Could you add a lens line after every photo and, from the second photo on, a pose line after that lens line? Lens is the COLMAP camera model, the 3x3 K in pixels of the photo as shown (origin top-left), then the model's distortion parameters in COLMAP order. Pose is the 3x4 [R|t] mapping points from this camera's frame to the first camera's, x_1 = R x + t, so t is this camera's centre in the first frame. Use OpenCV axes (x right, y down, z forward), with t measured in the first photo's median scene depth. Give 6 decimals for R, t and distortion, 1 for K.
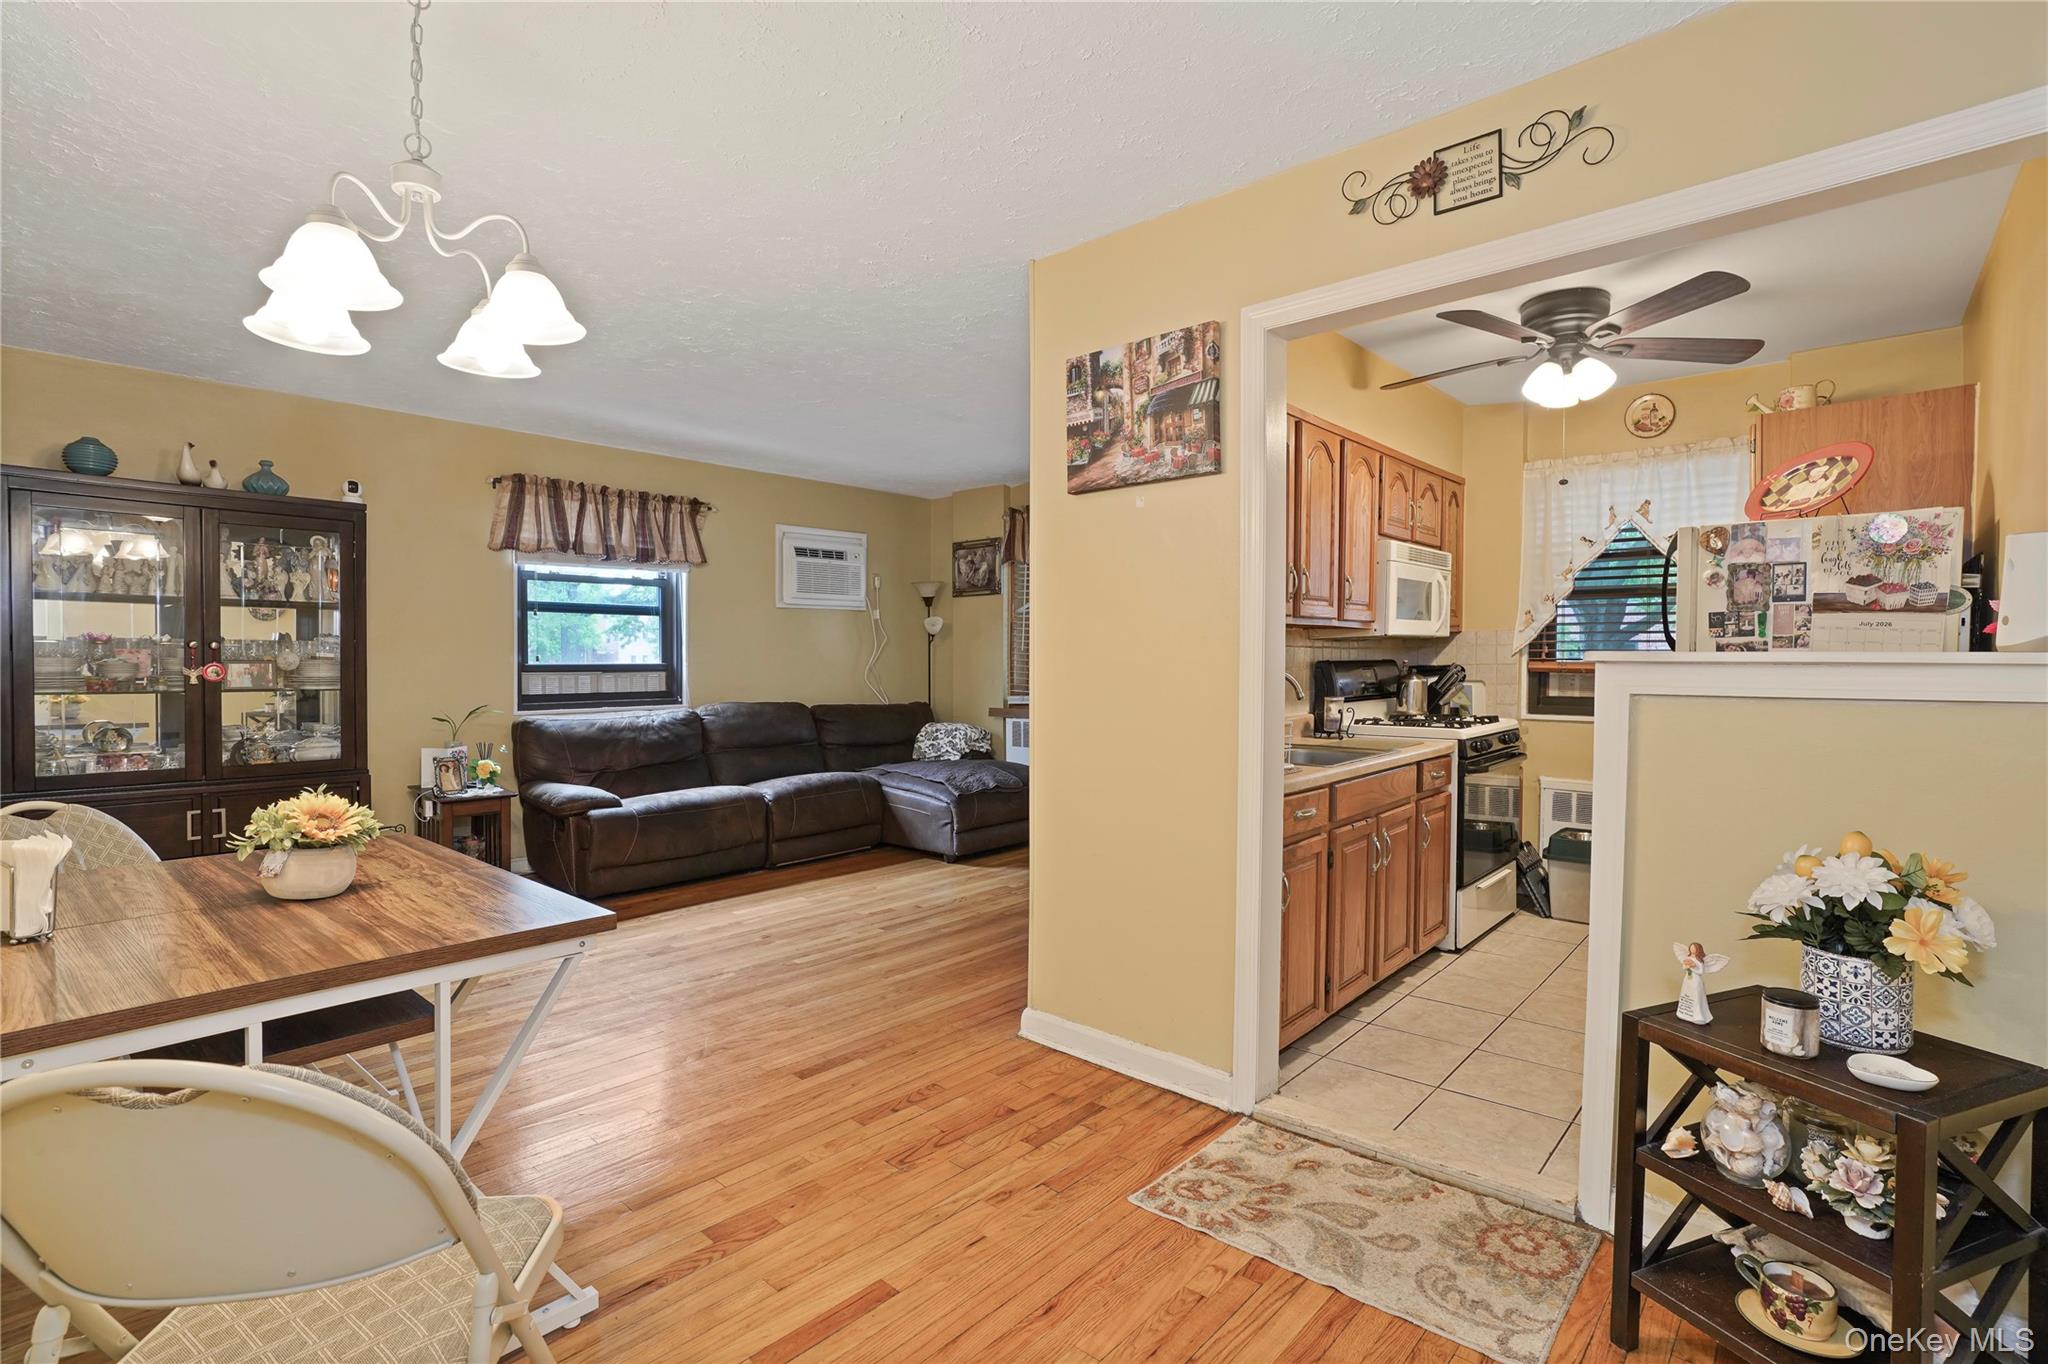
lens RADIAL K [[961.2, 0, 1073.8], [0, 961.2, 690.2], [0, 0, 1]] dist [-0.056313, 0.029246]
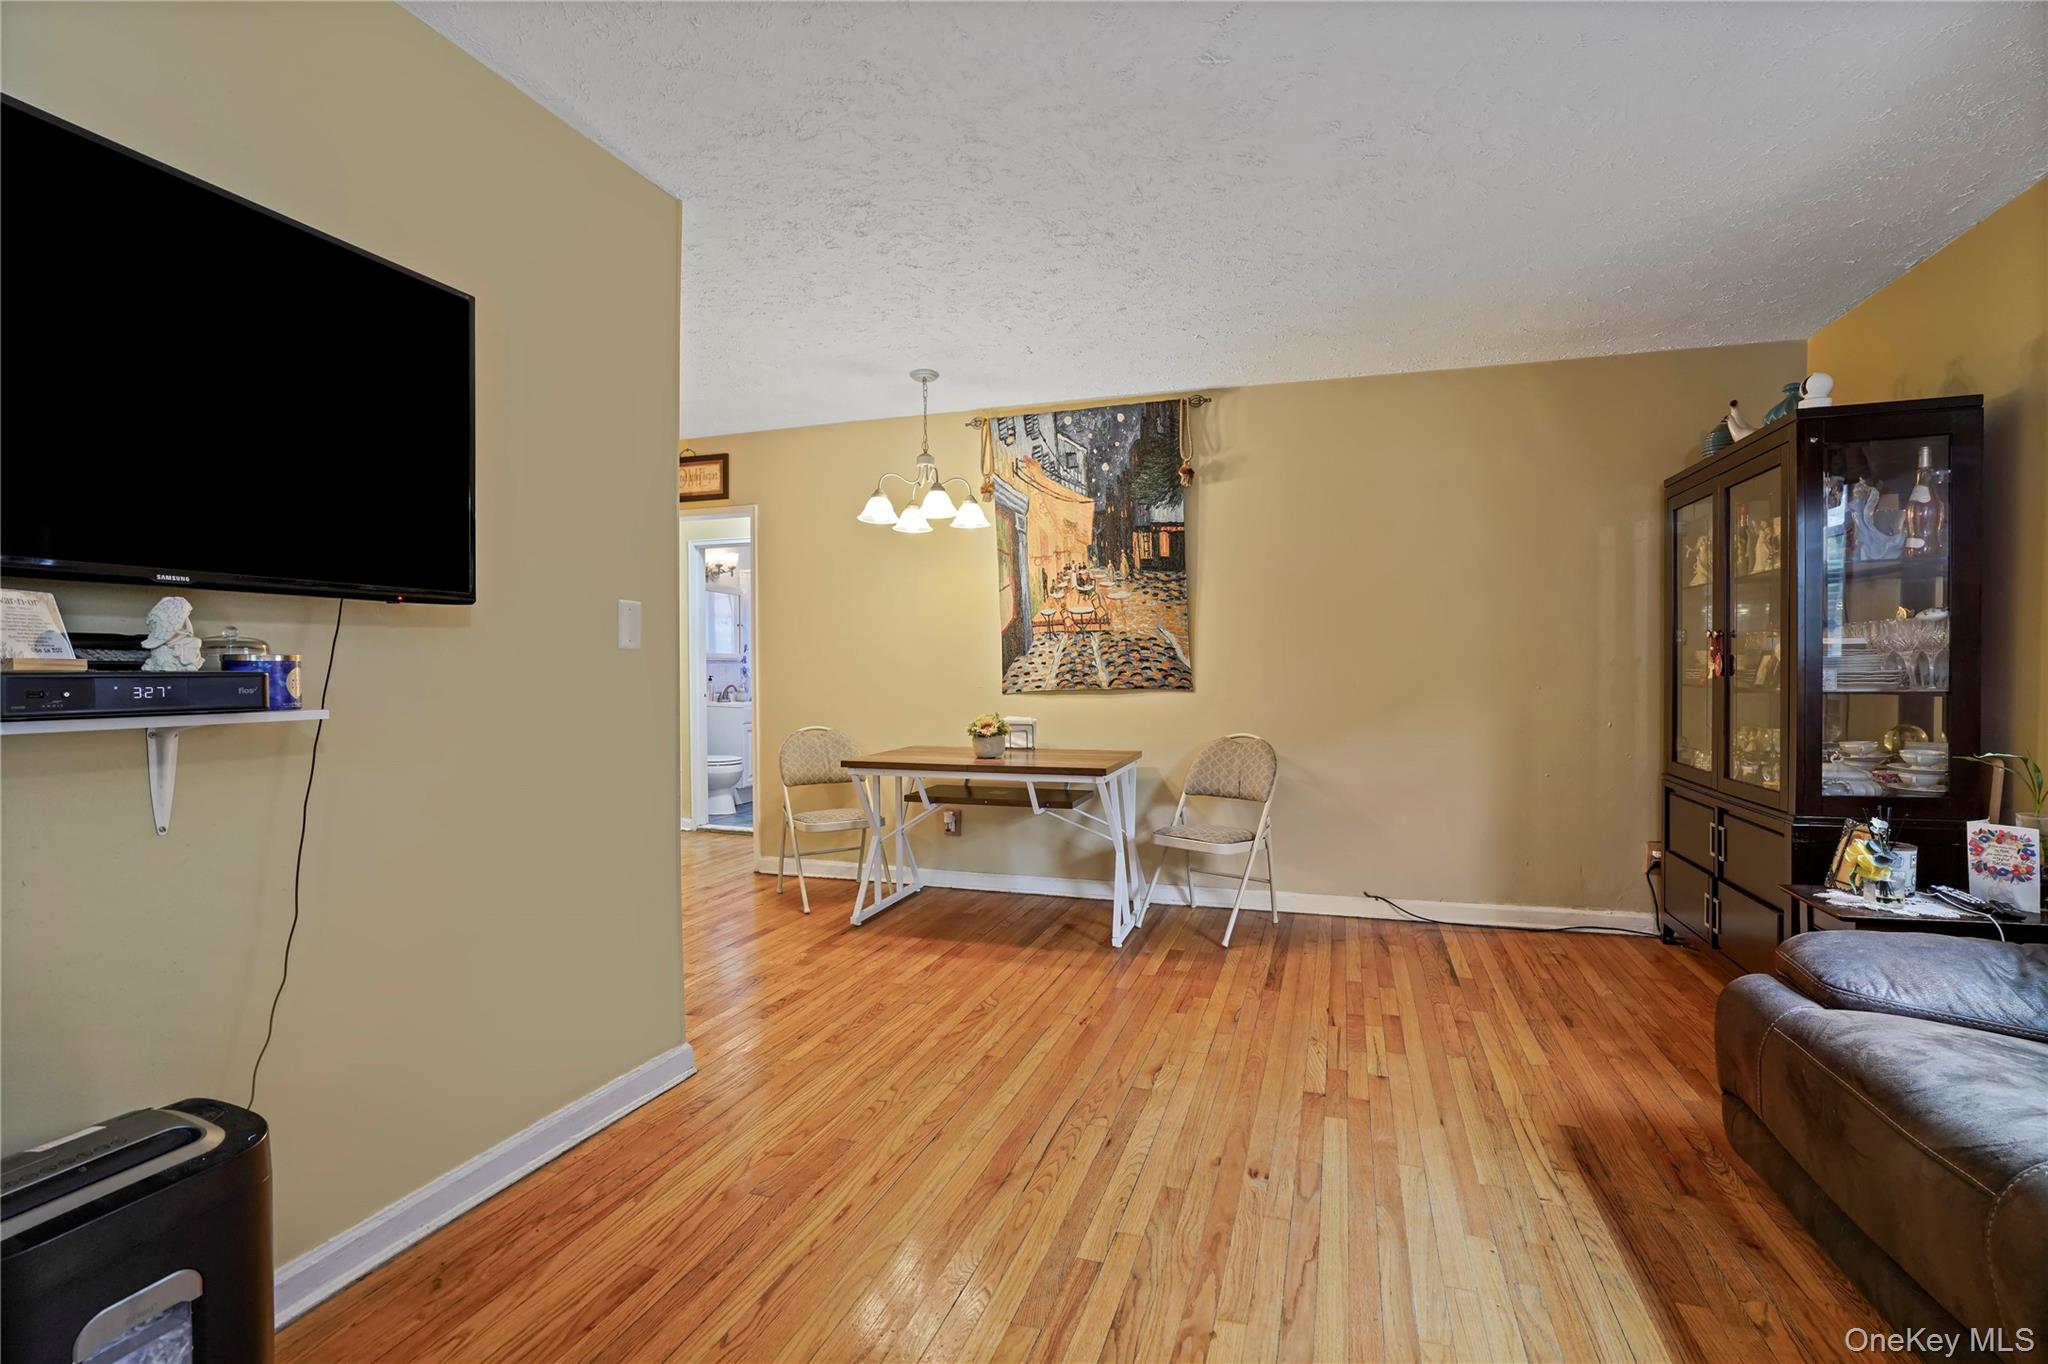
lens RADIAL K [[943.5, 0, 1030.4], [0, 943.5, 689.0], [0, 0, 1]] dist [-0.072252, 0.037921]
pose [[-0.929193, 0.008966, -0.369486, -0.018956], [-0.010770, 0.998624, 0.051317, -0.025744], [0.369437, 0.051662, -0.927818, 1.160021]]
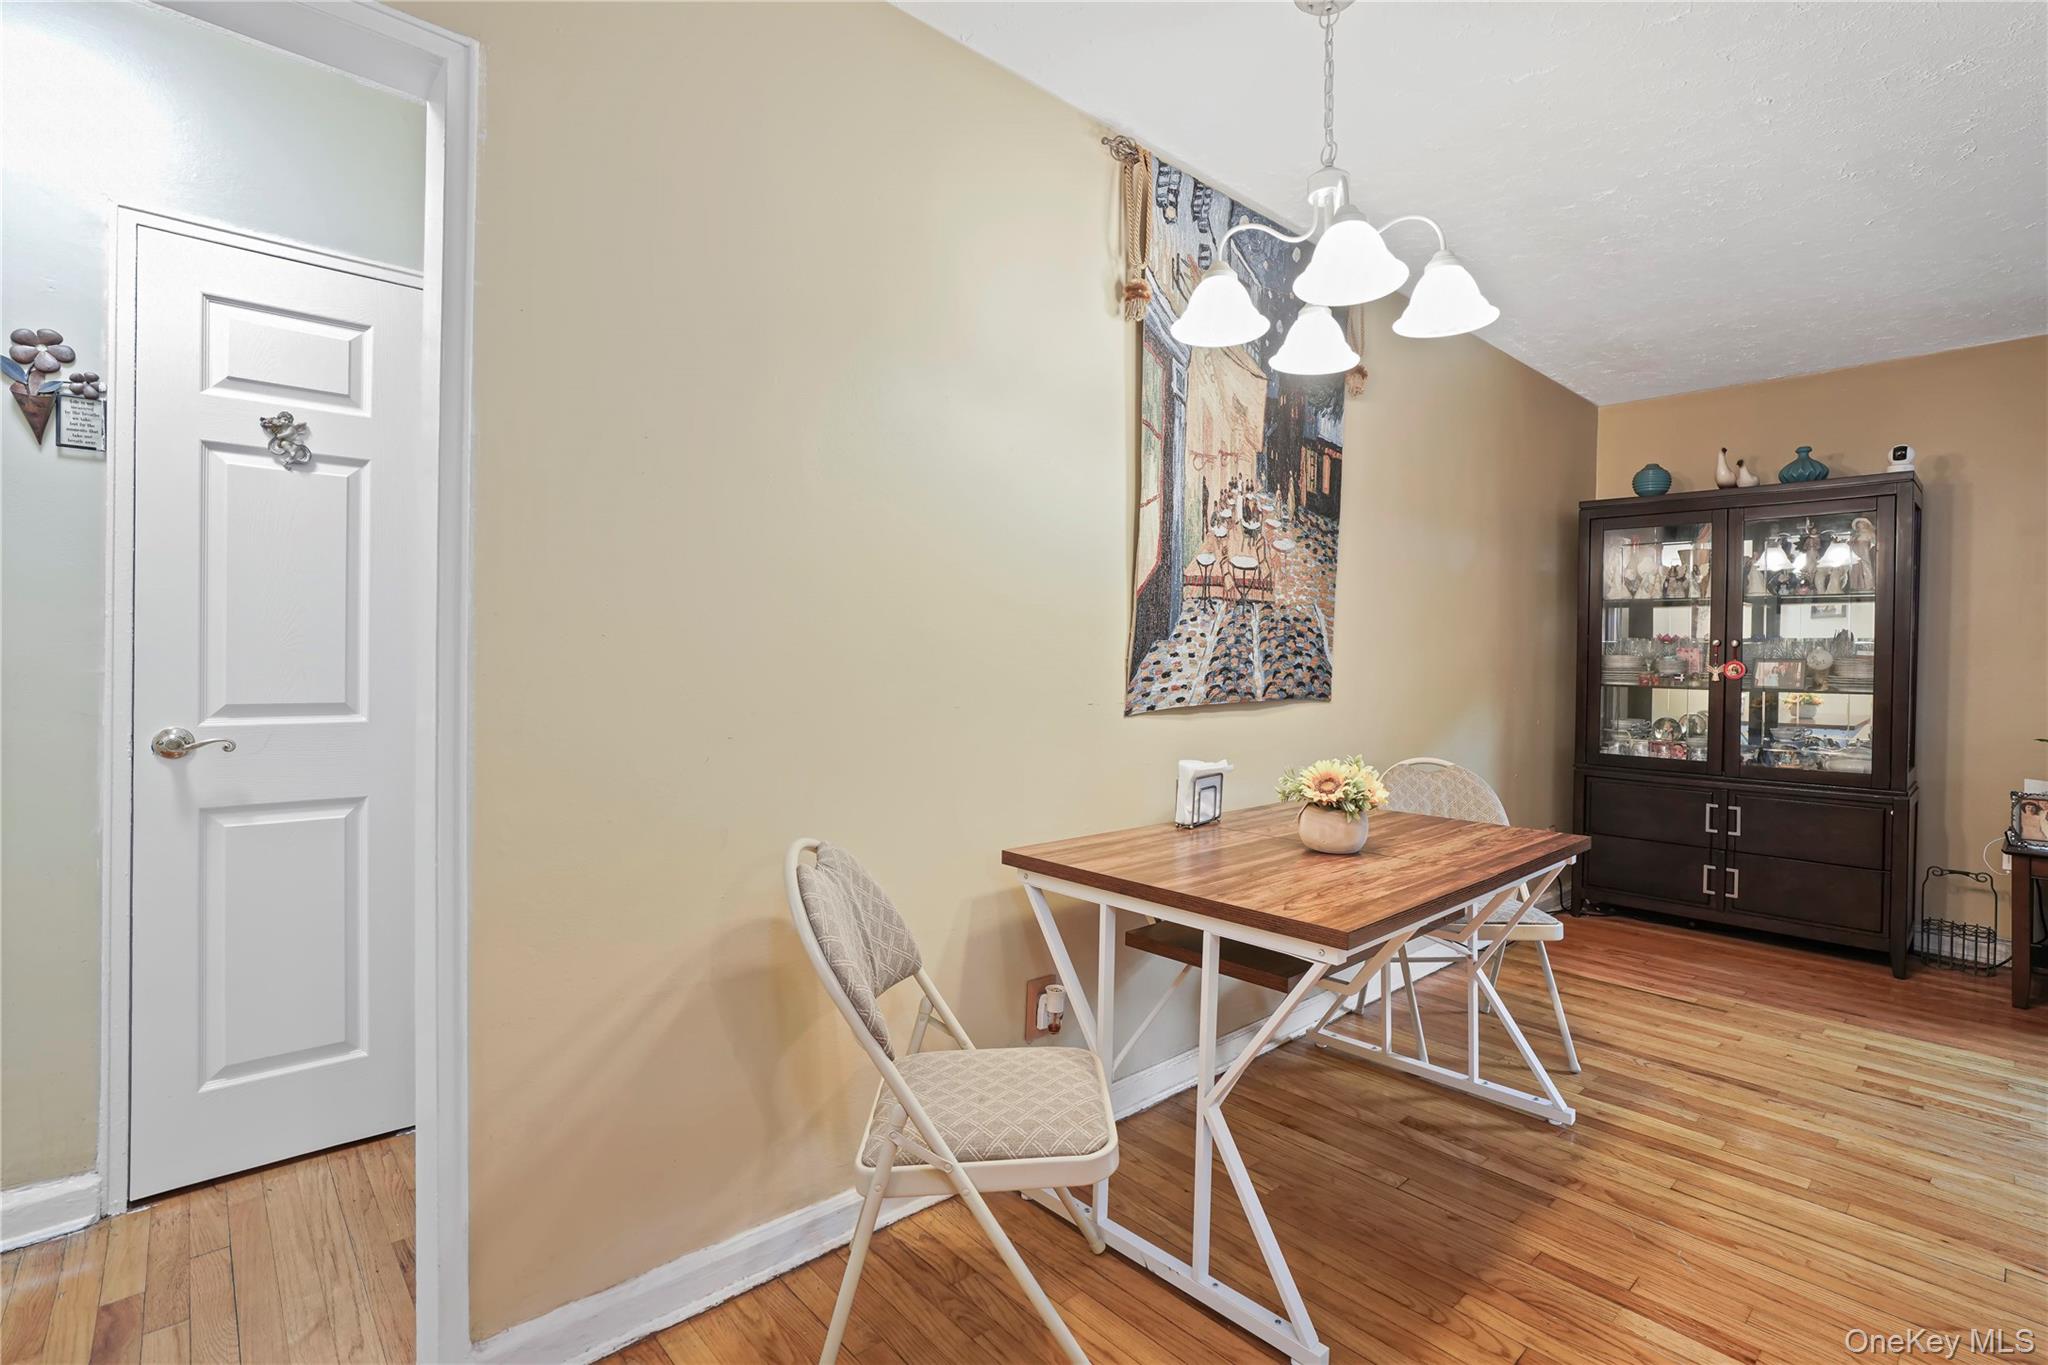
lens RADIAL K [[951.7, 0, 1011.2], [0, 951.7, 662.2], [0, 0, 1]] dist [-0.051494, 0.024070]
pose [[-0.129249, 0.000035, -0.991612, 0.130934], [-0.045819, 0.998932, 0.006007, 0.001495], [0.990553, 0.046211, -0.129109, 0.270786]]
